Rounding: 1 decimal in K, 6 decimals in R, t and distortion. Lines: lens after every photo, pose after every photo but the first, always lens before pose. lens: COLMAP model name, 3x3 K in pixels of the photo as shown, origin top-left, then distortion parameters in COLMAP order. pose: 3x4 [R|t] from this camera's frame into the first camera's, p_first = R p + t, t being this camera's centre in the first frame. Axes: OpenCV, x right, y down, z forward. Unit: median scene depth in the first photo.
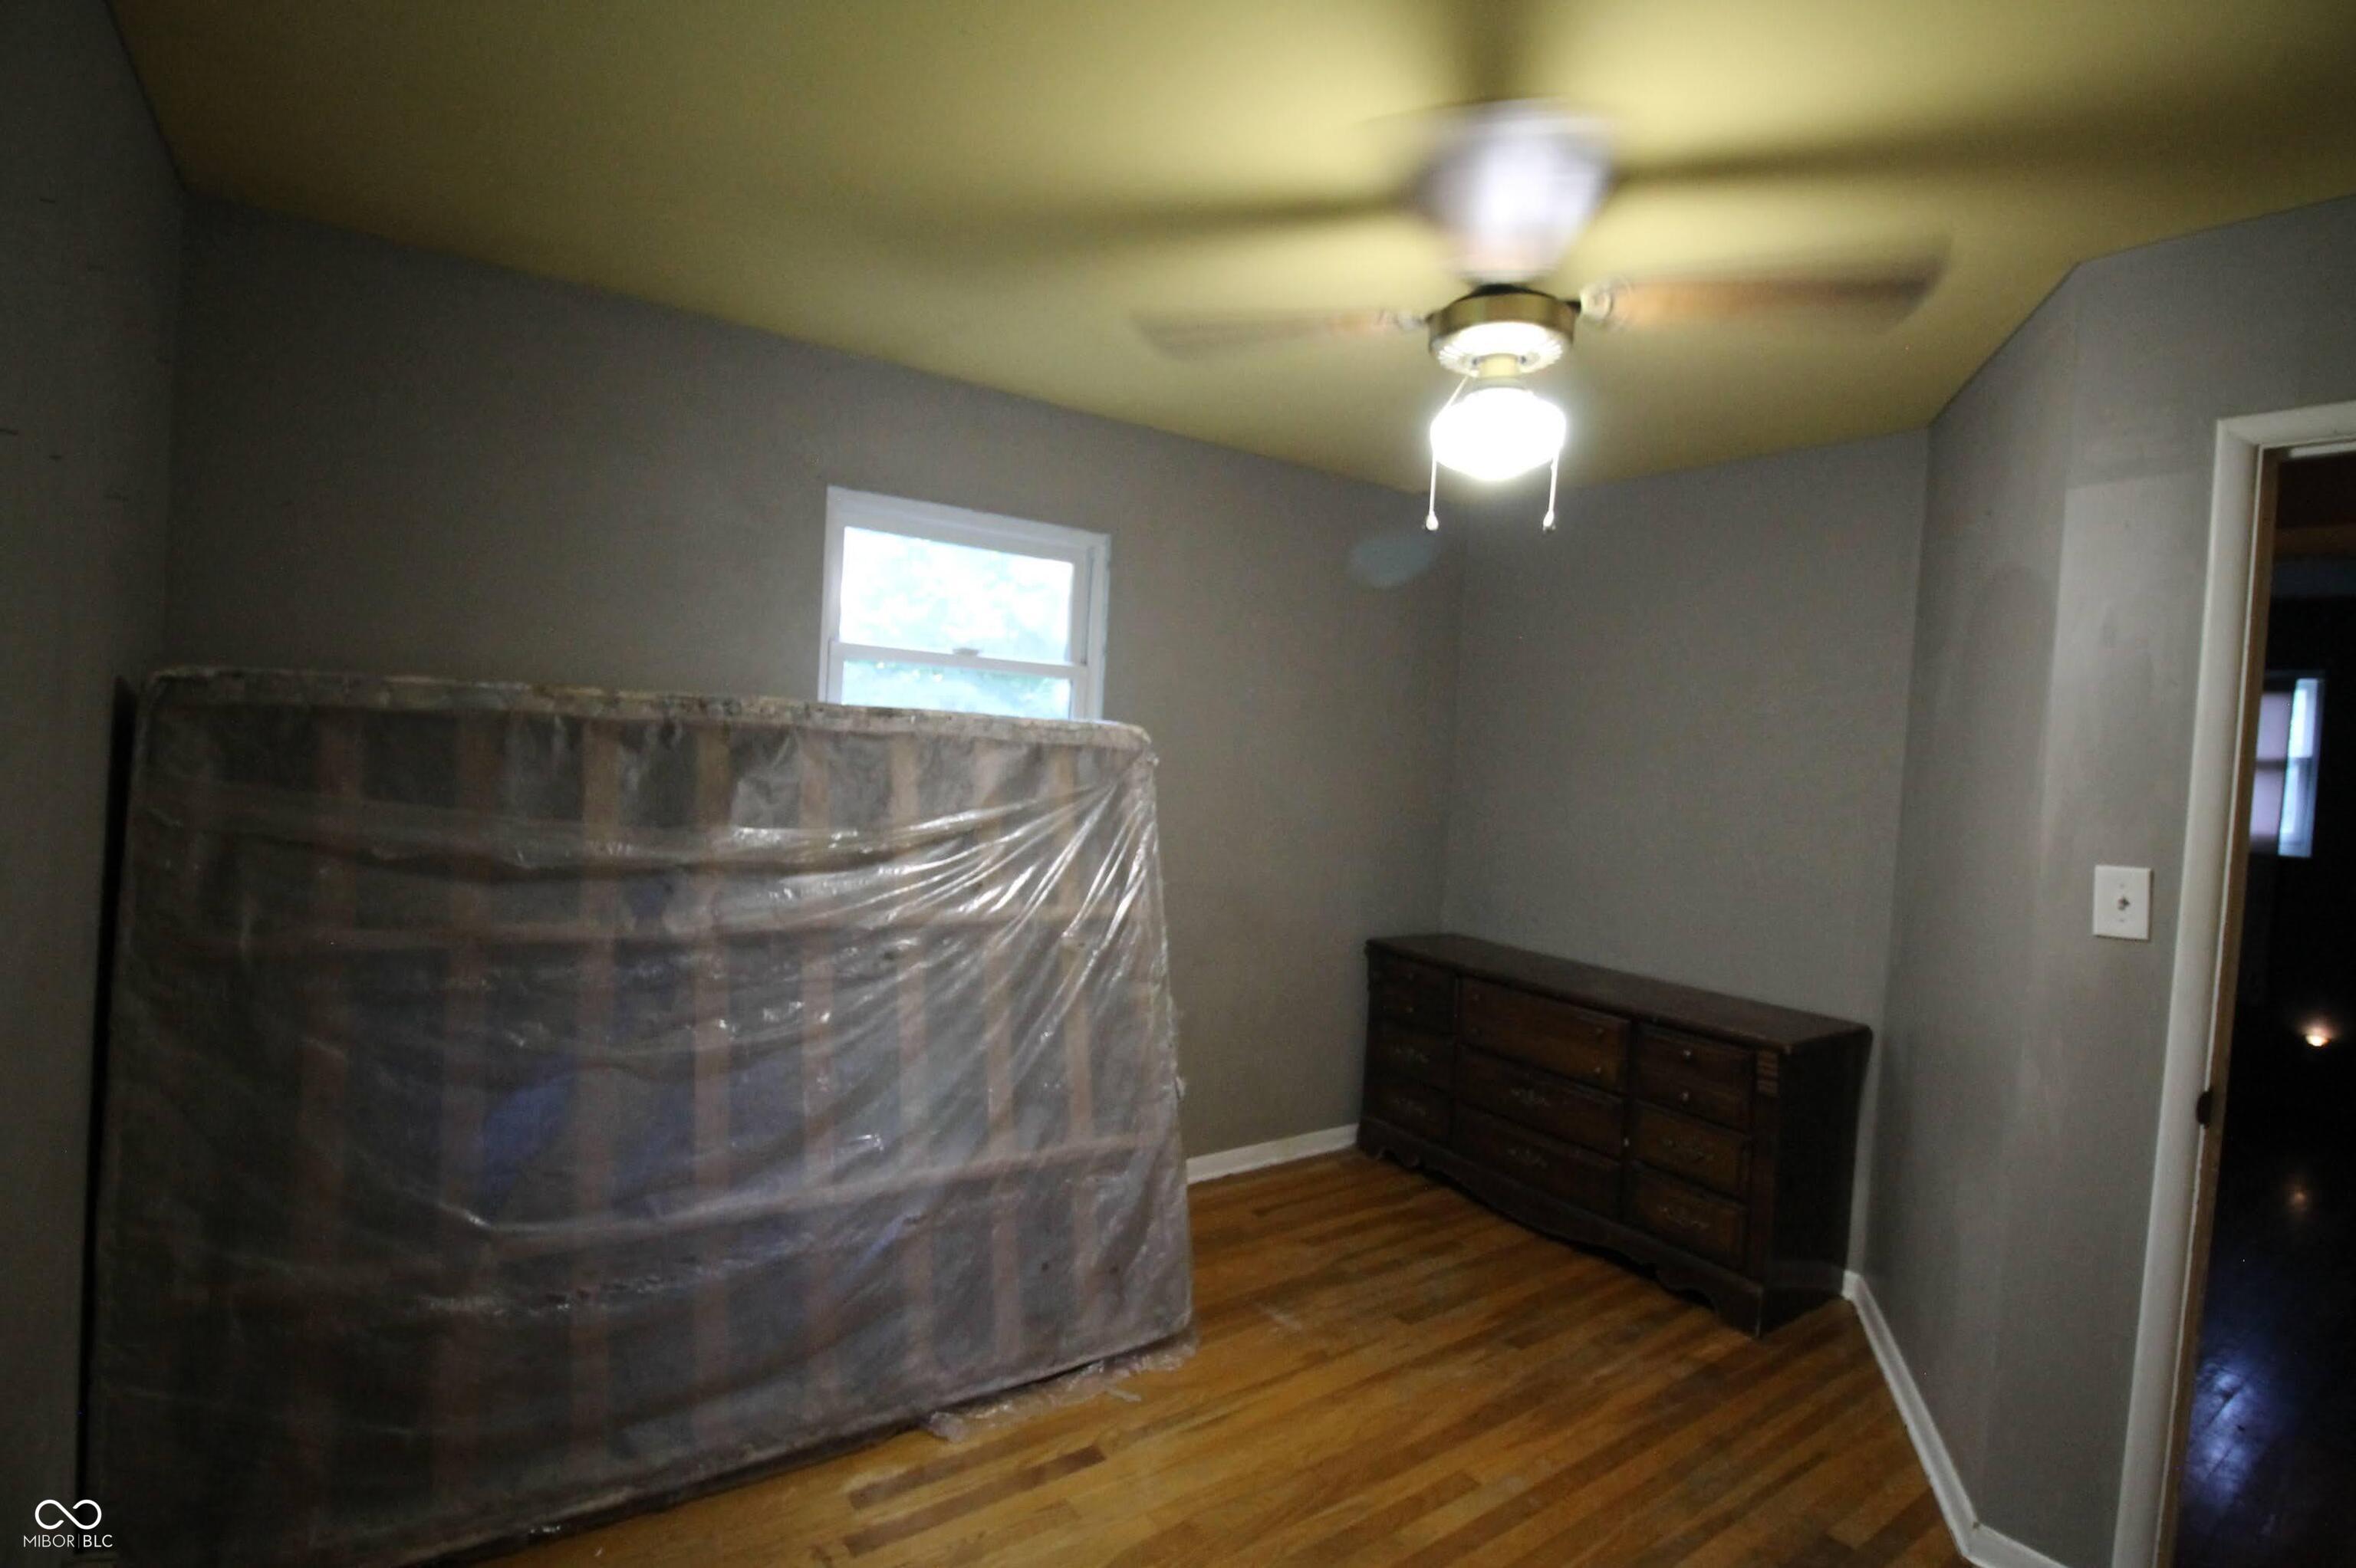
lens RADIAL K [[1106.8, 0, 1182.1], [0, 1106.8, 779.5], [0, 0, 1]] dist [0.001955, -0.014179]
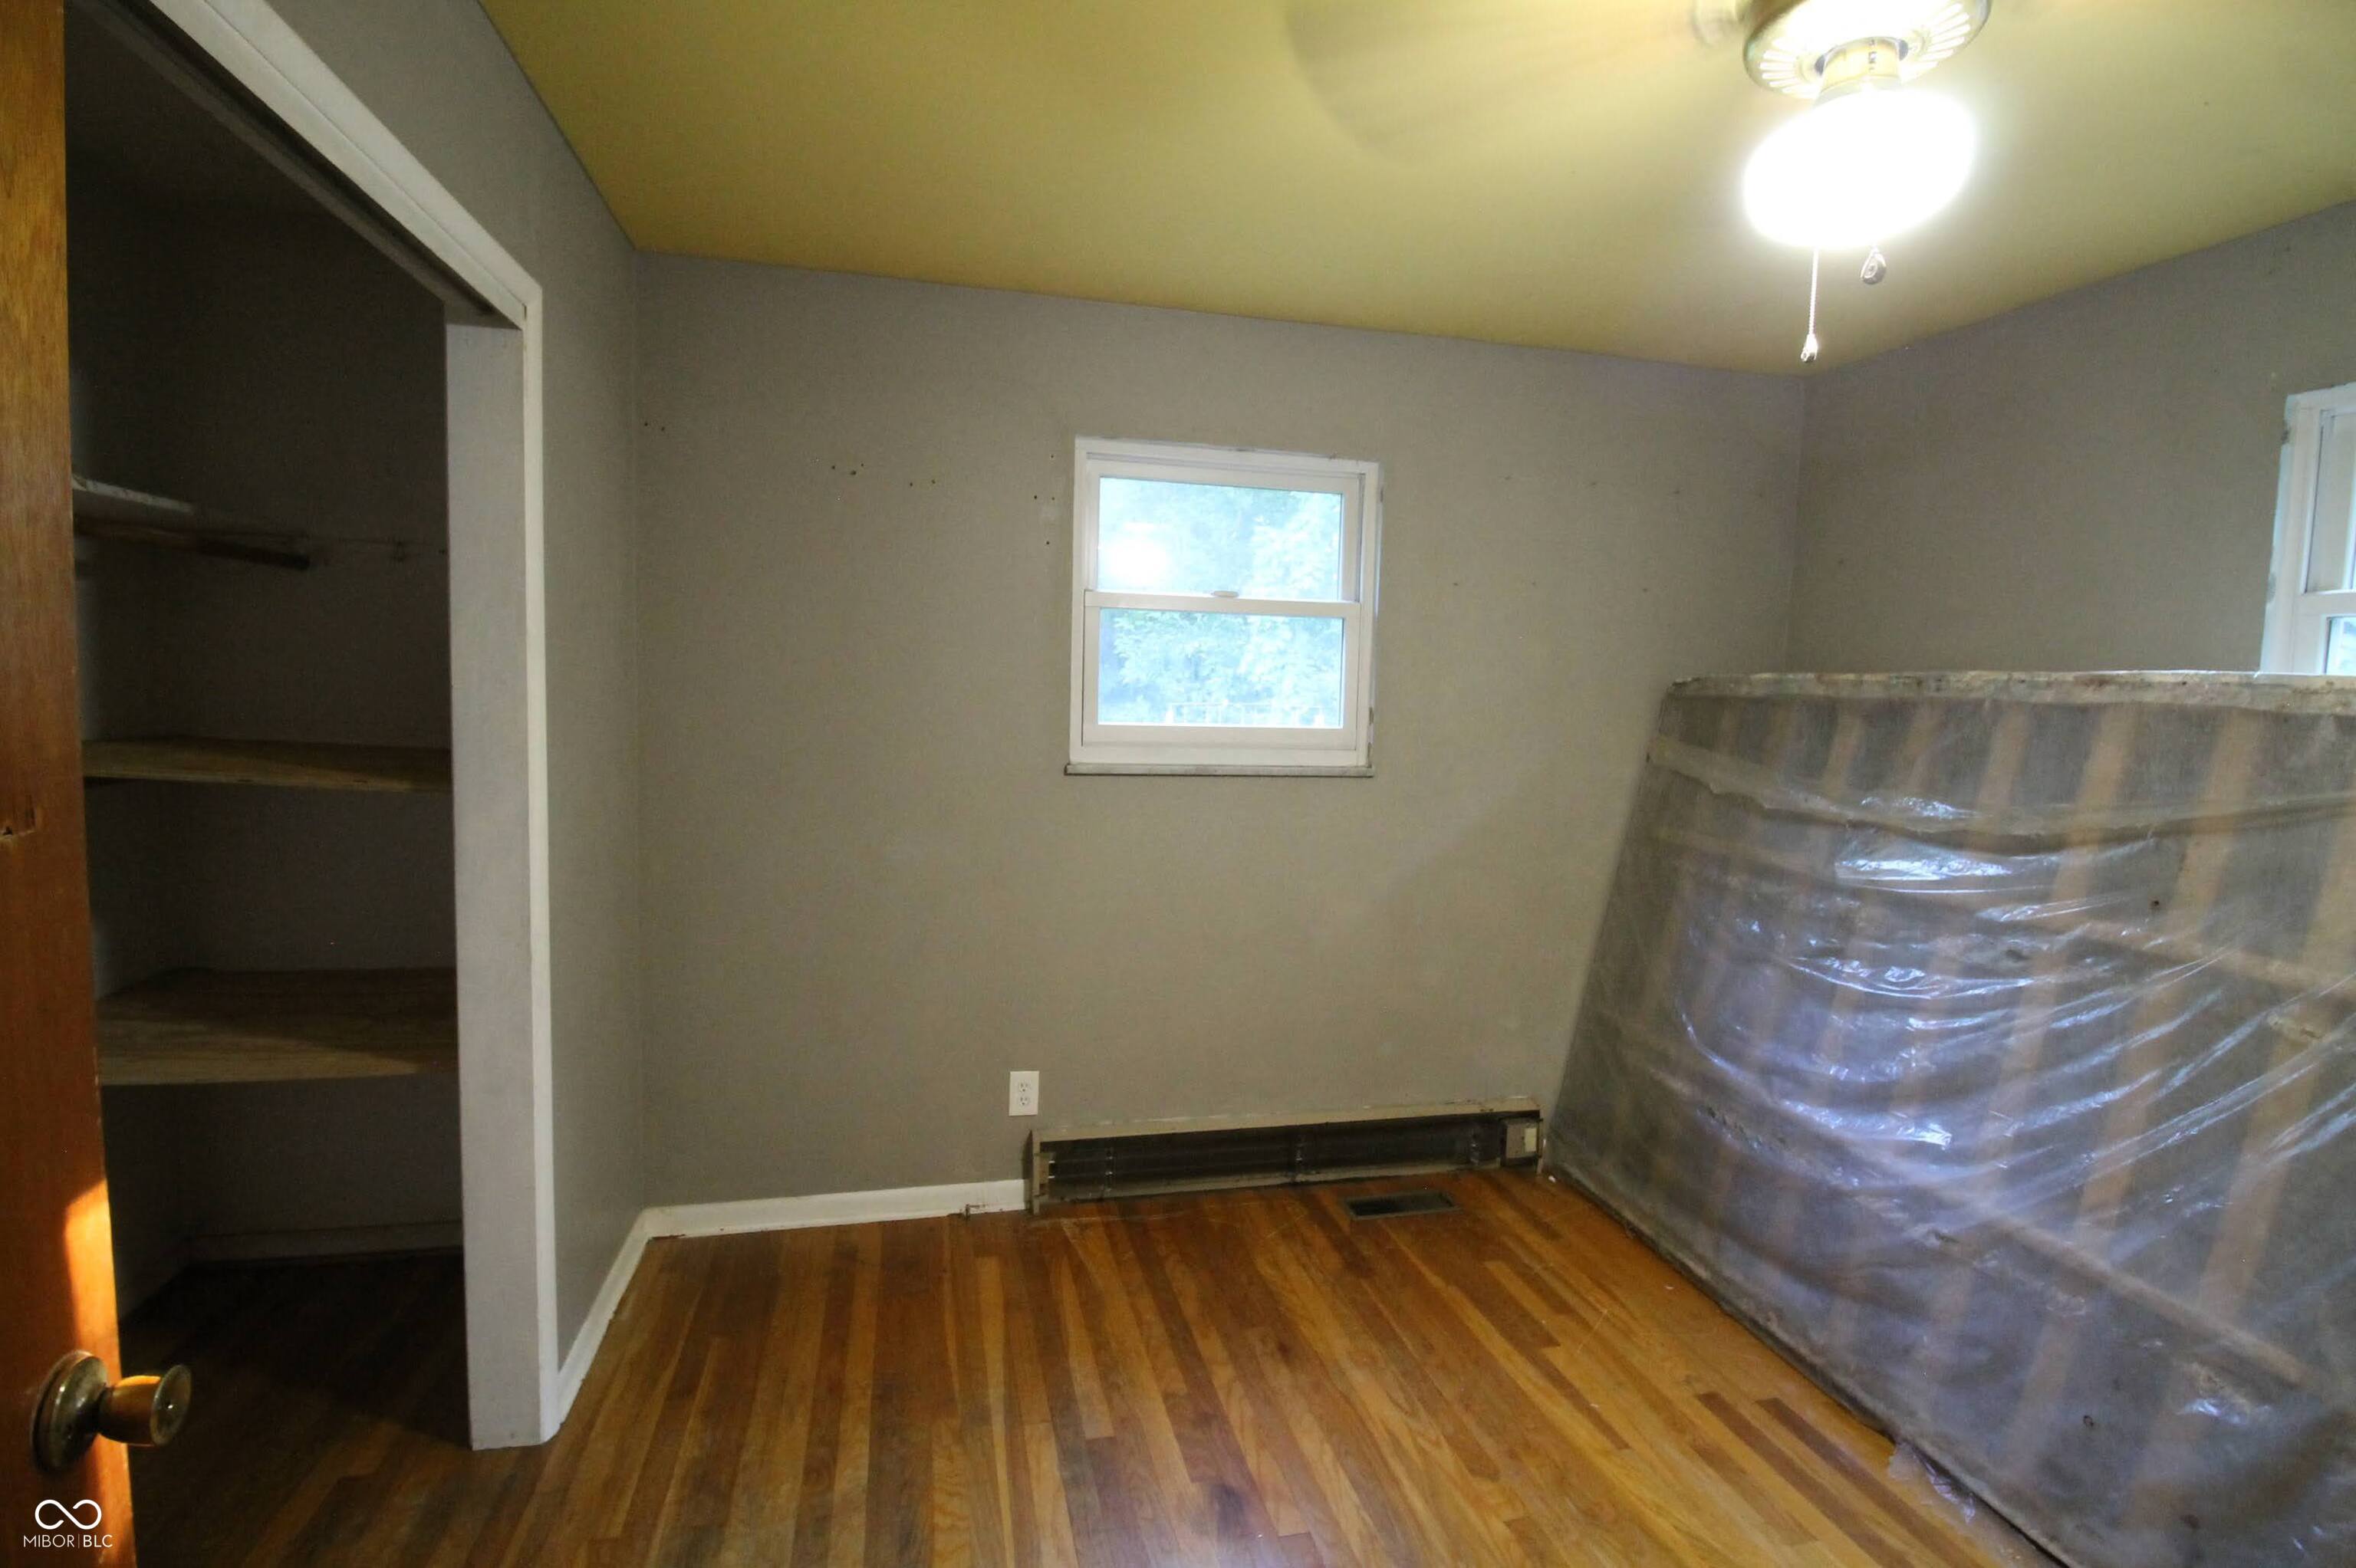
lens RADIAL K [[1106.8, 0, 1182.1], [0, 1106.8, 779.5], [0, 0, 1]] dist [0.001955, -0.014179]
pose [[-0.365035, 0.013128, -0.930901, 0.863233], [-0.084103, 0.995347, 0.047016, 0.037880], [0.927187, 0.095454, -0.362232, 0.751340]]
